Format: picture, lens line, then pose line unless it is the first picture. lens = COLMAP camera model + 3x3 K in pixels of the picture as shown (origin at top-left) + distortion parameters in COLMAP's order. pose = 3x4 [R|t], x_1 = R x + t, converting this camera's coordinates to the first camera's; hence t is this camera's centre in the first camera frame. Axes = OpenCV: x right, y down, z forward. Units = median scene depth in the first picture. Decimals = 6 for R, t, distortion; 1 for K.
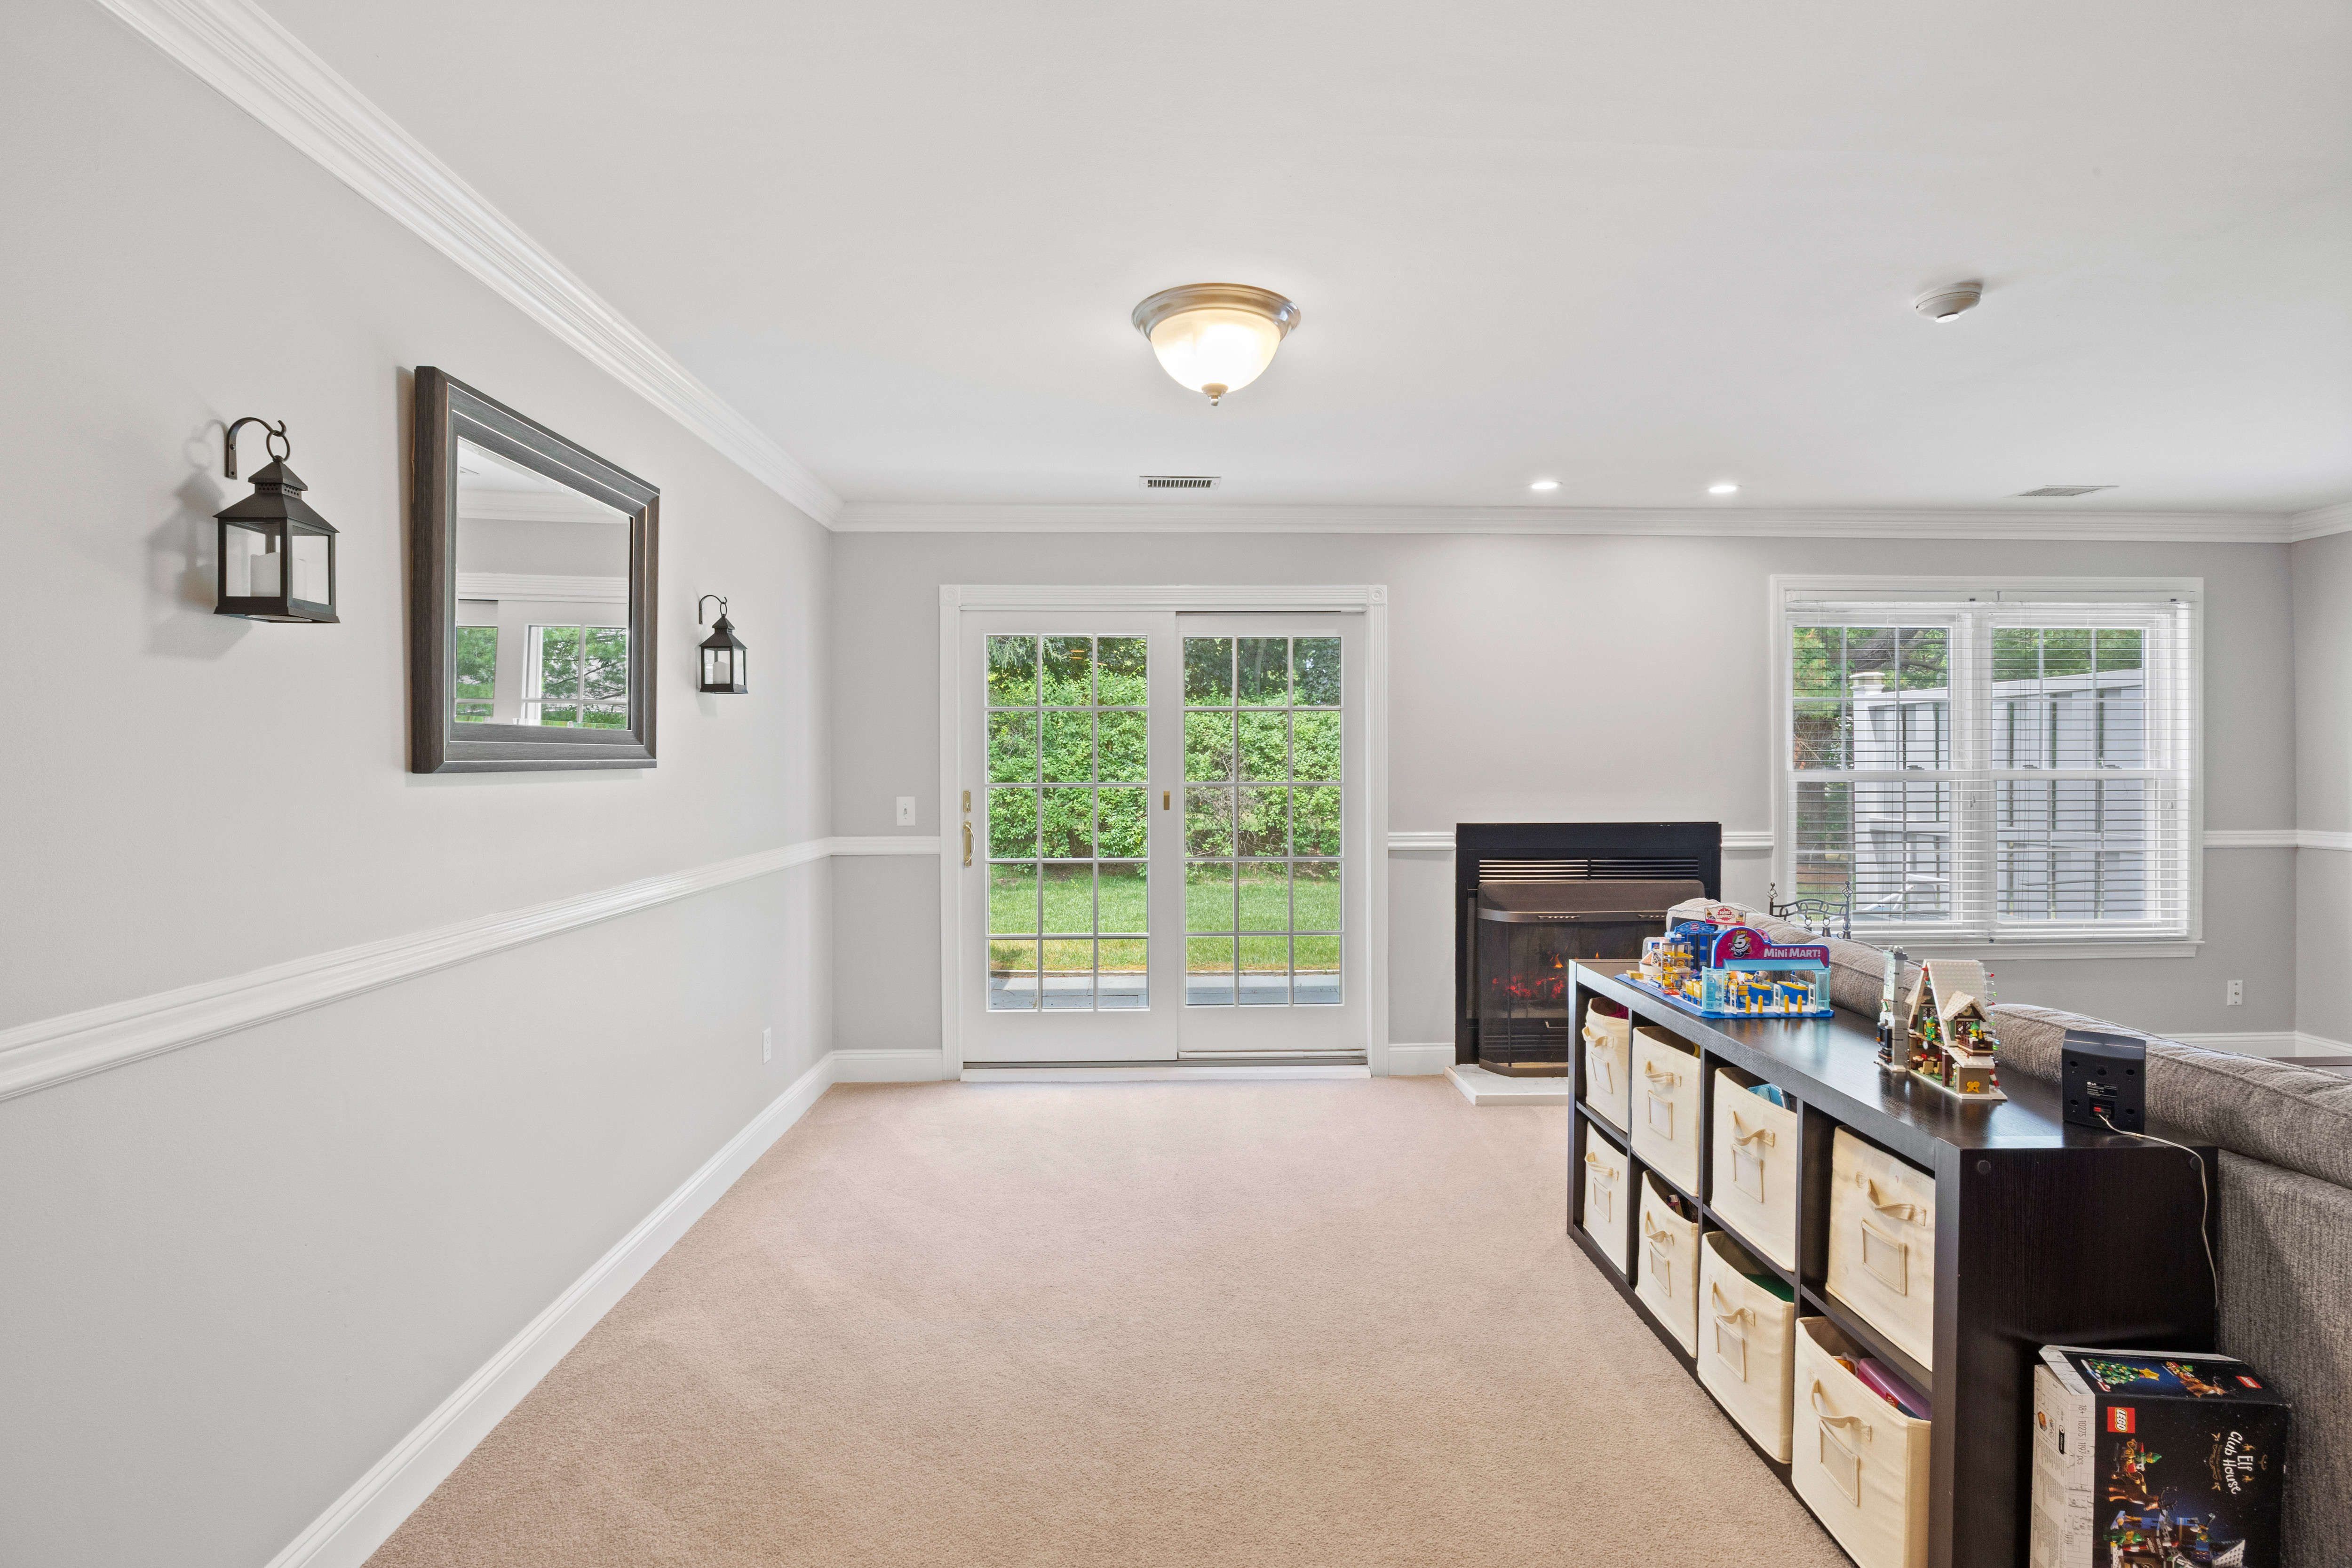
lens RADIAL K [[1065.7, 0, 1178.7], [0, 1065.7, 774.2], [0, 0, 1]] dist [-0.016536, 0.000853]
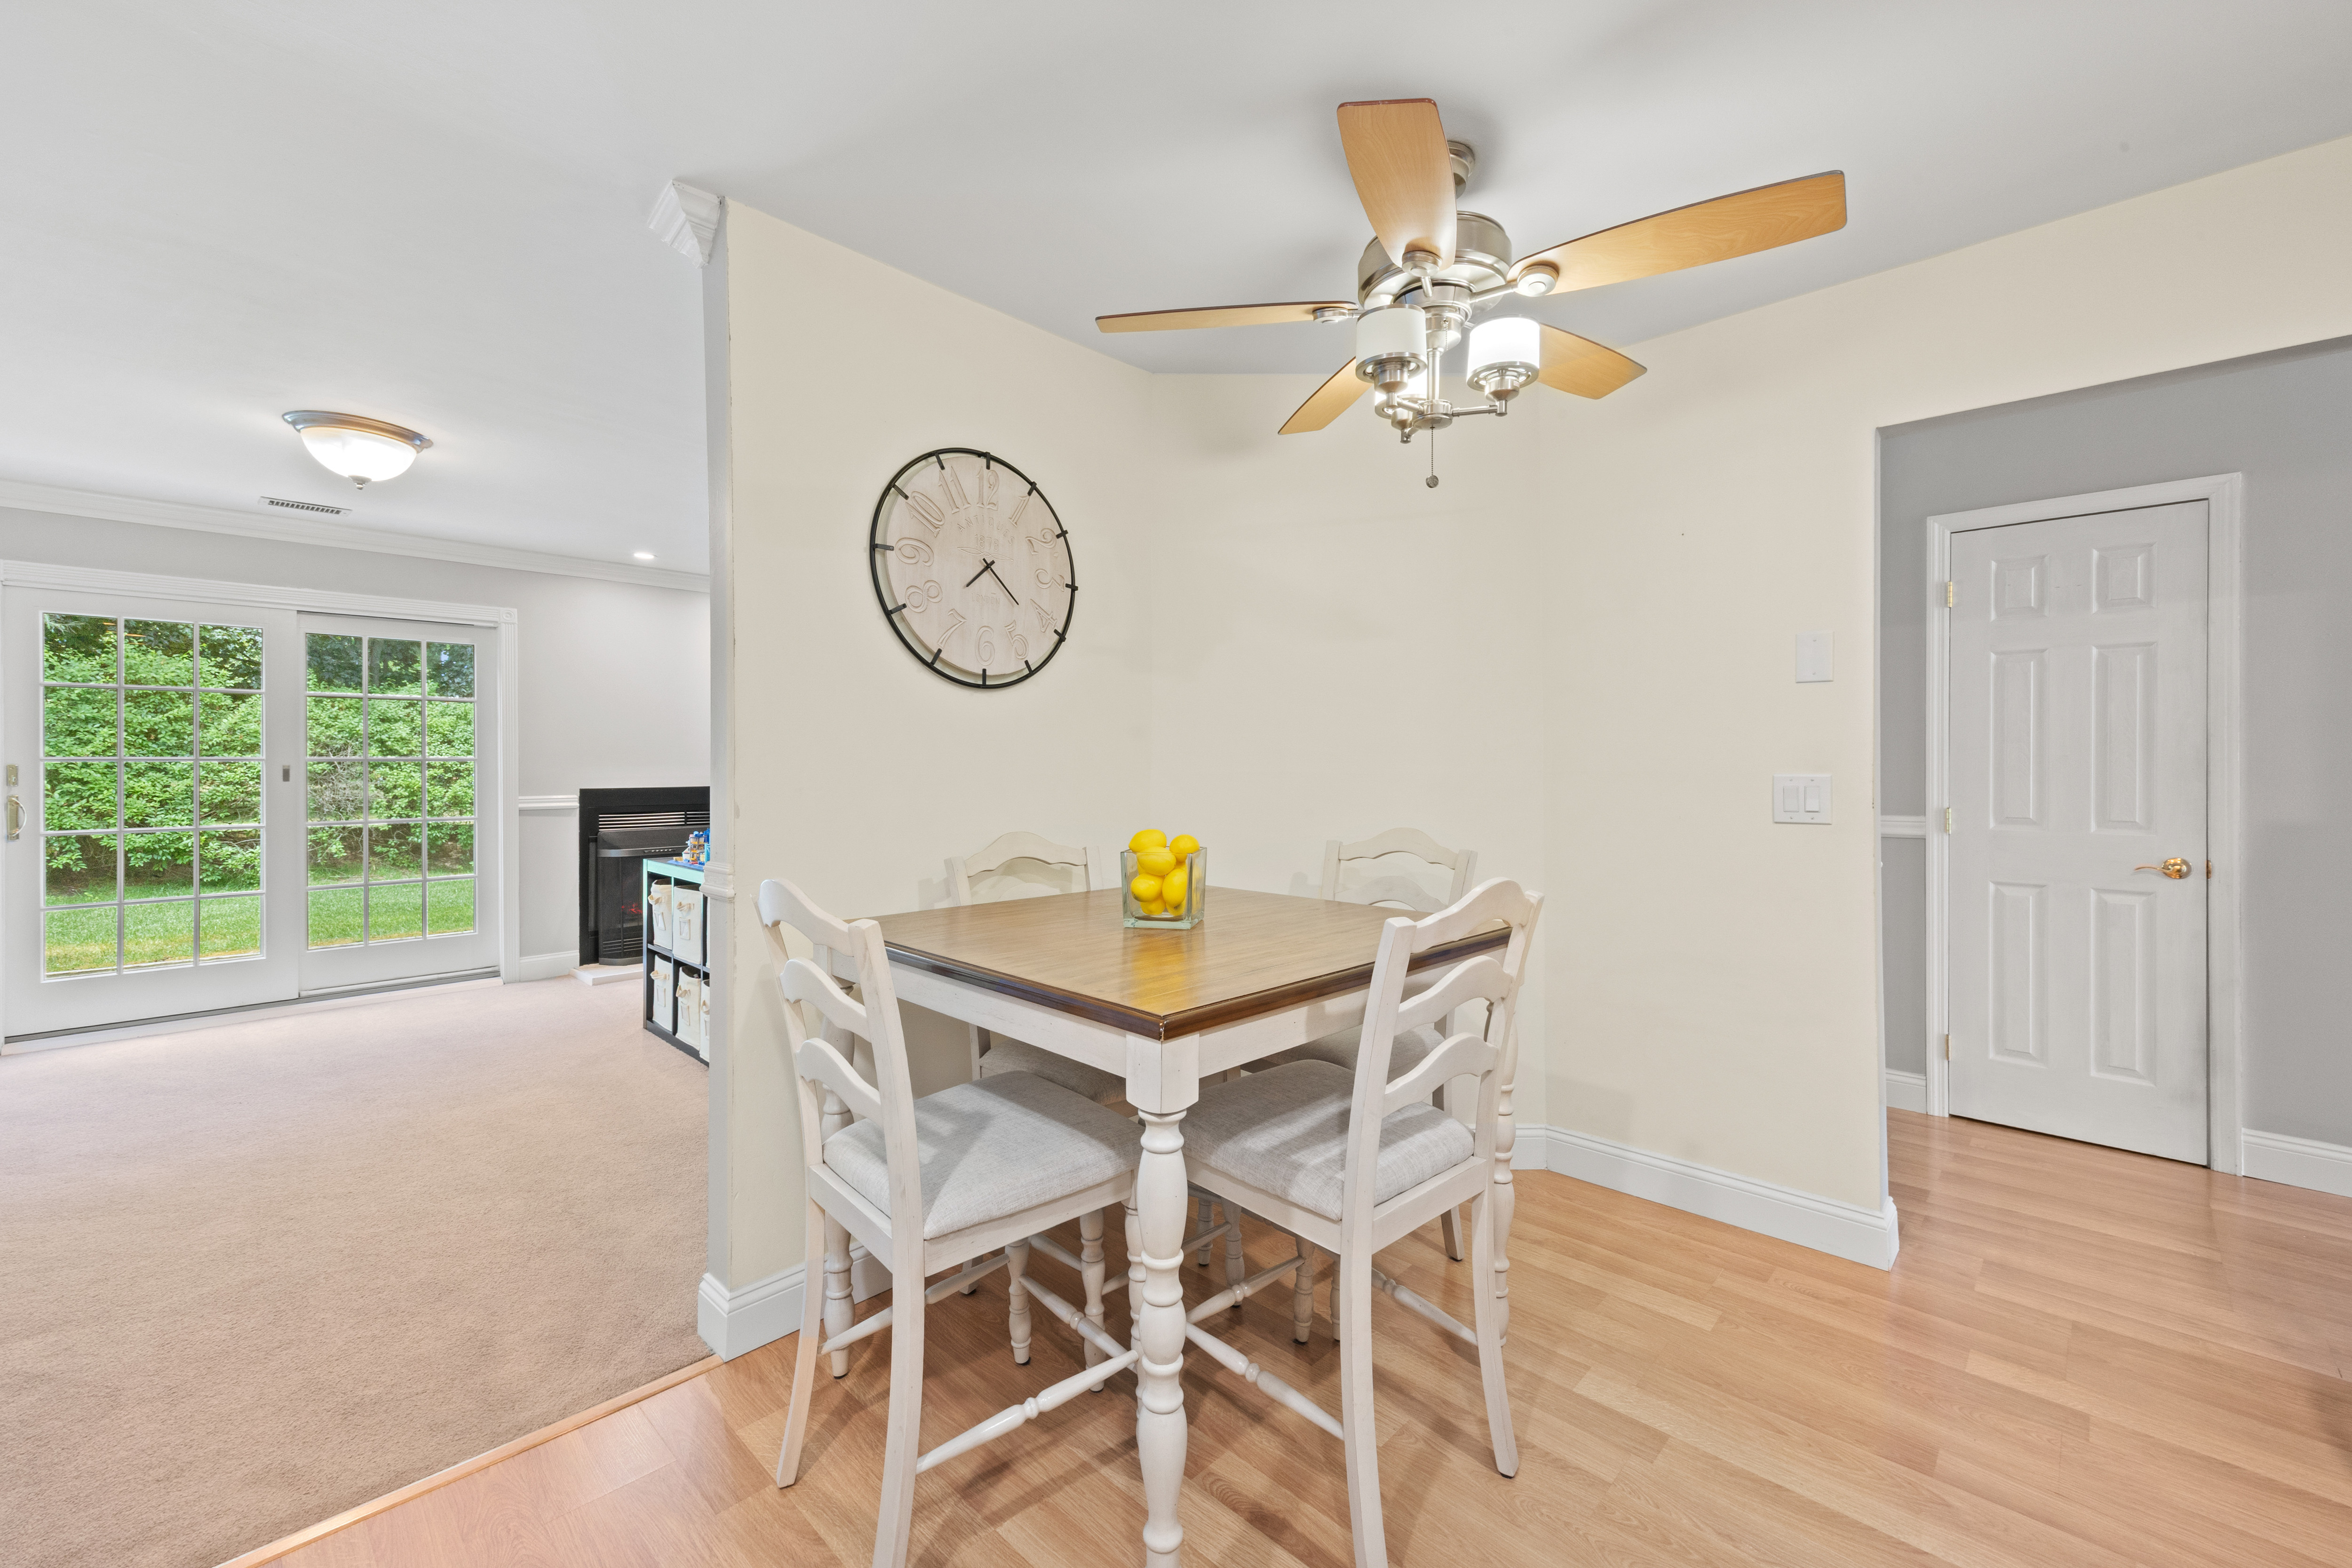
lens RADIAL K [[968.1, 0, 1169.6], [0, 968.1, 769.9], [0, 0, 1]] dist [0.018528, -0.000181]
pose [[0.725050, -0.003826, 0.688685, -0.051061], [0.008024, 0.999964, -0.002893, 0.031685], [-0.688649, 0.007624, 0.725054, -0.429144]]
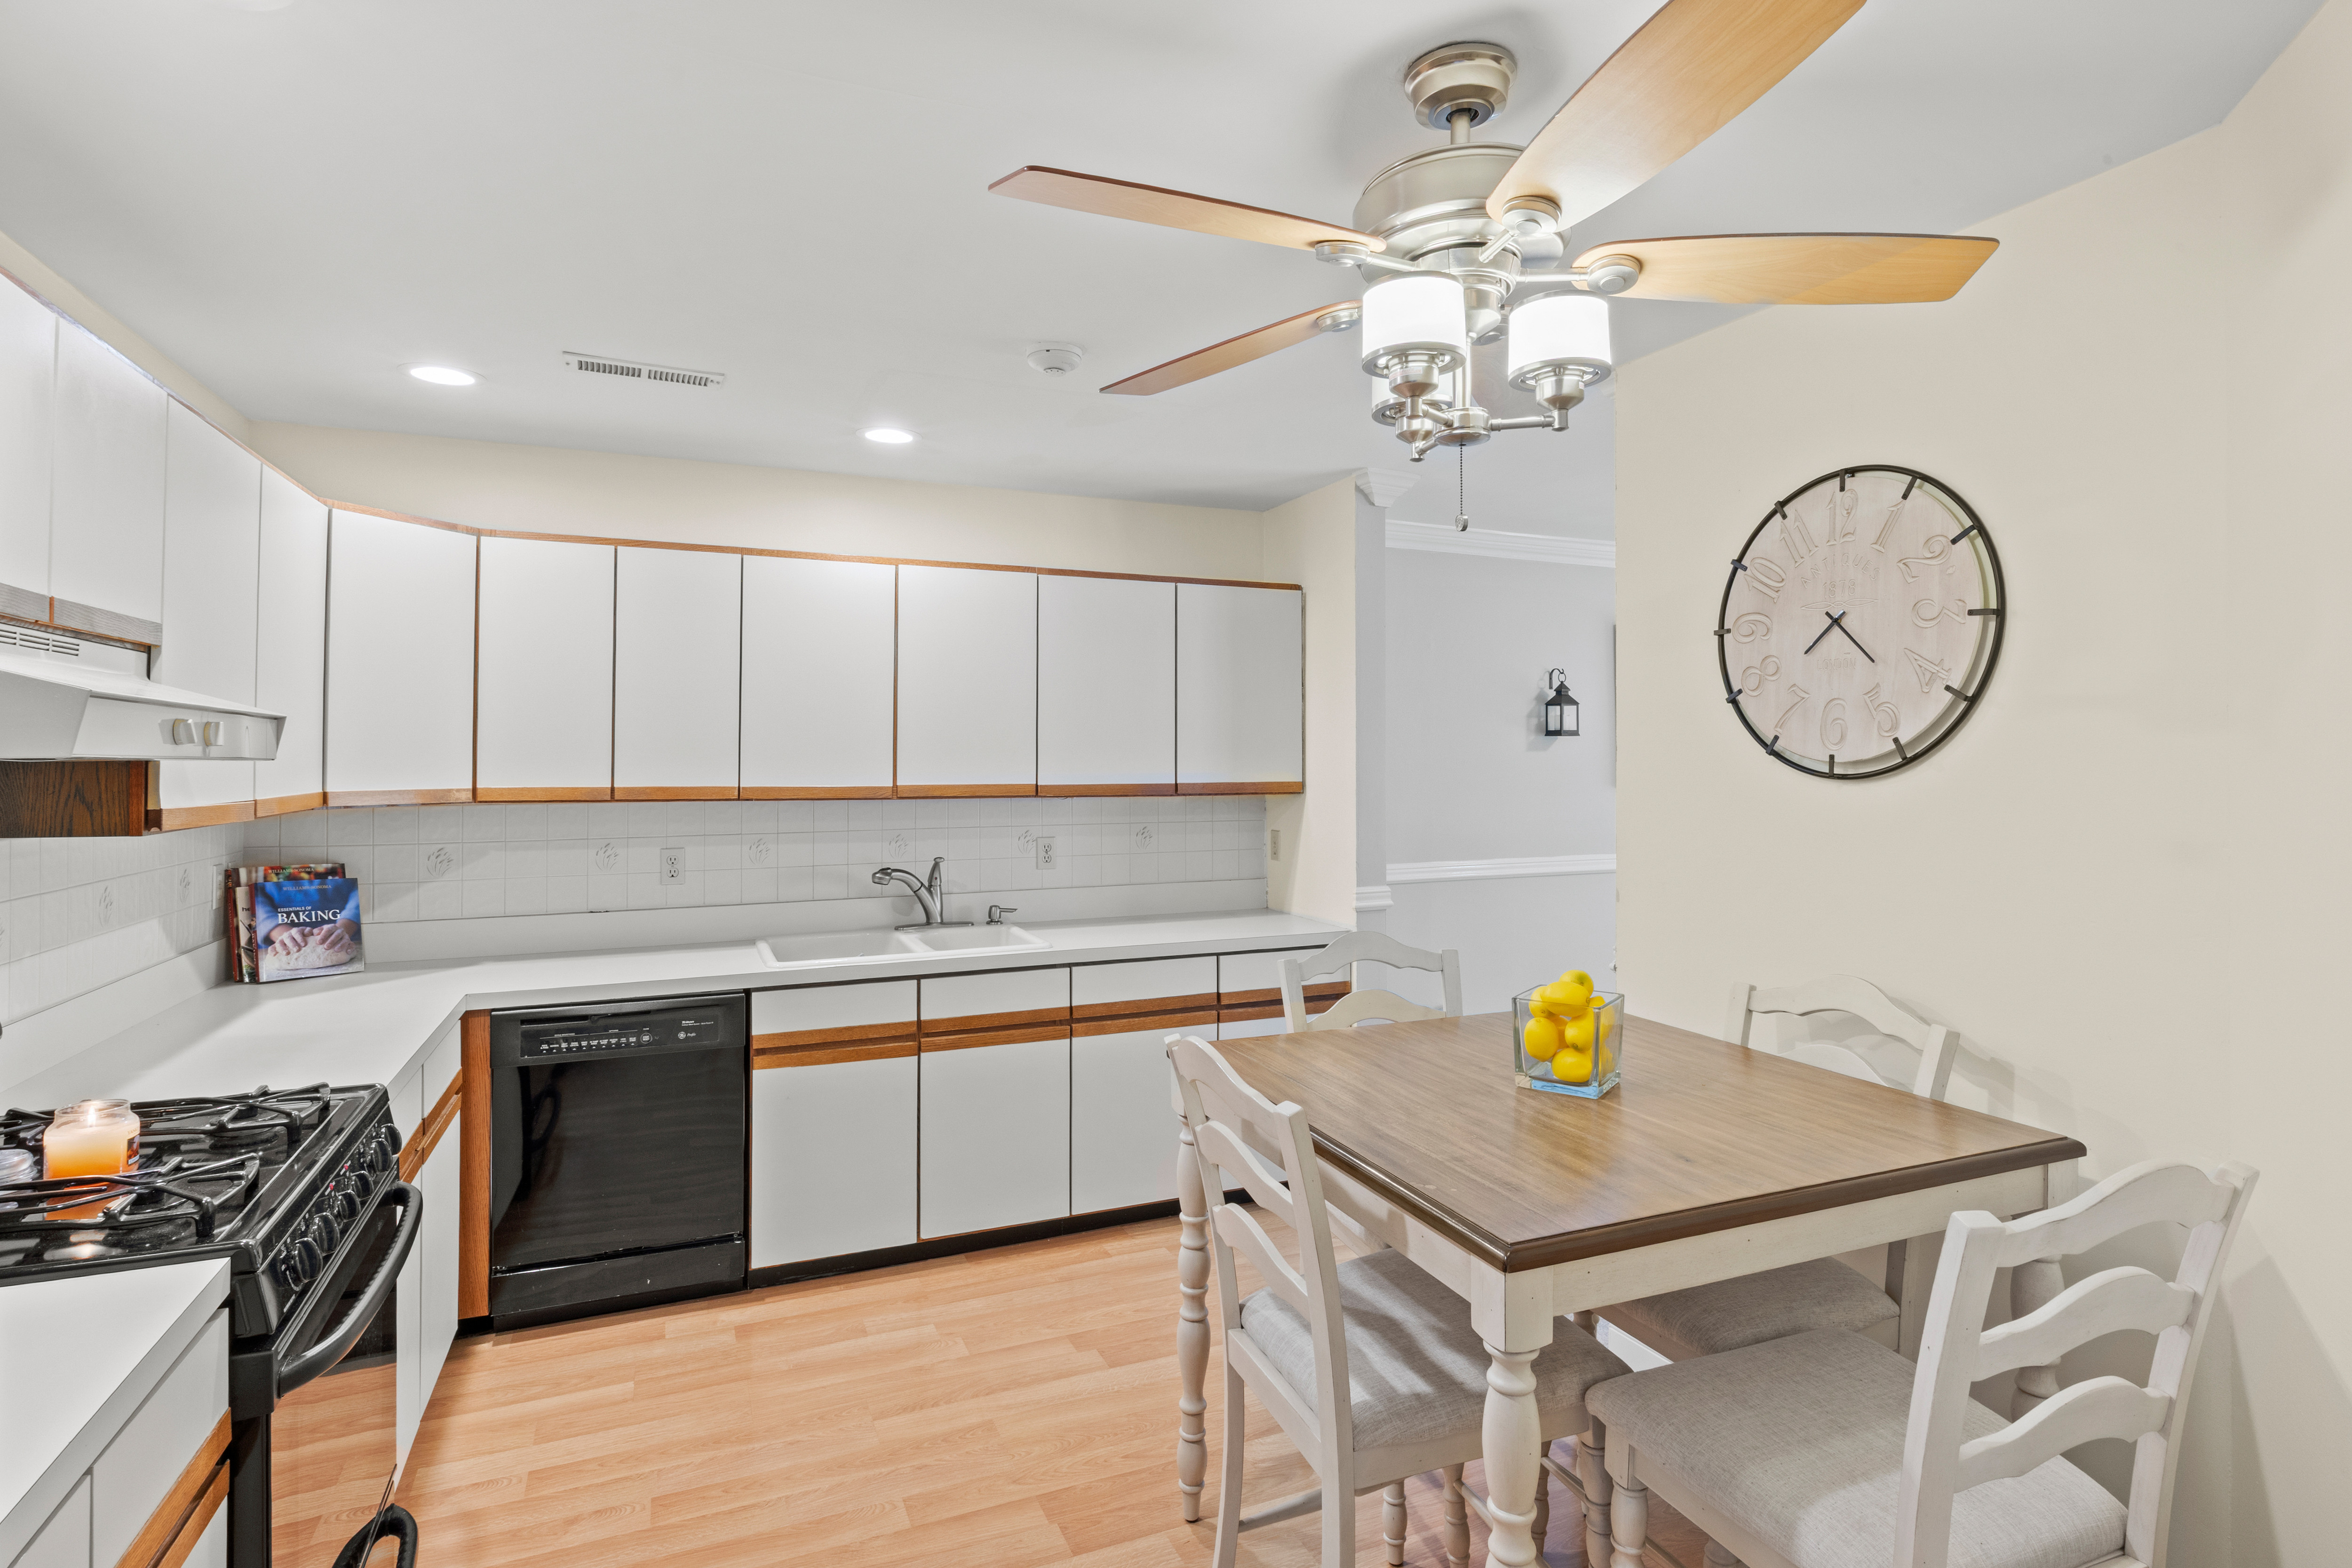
lens RADIAL K [[1191.6, 0, 1178.8], [0, 1191.6, 738.3], [0, 0, 1]] dist [-0.000742, -0.000410]
pose [[0.371964, -0.013575, -0.928148, 0.619154], [-0.013360, 0.999711, -0.019976, -0.020367], [0.928151, 0.019831, 0.371675, -0.415304]]
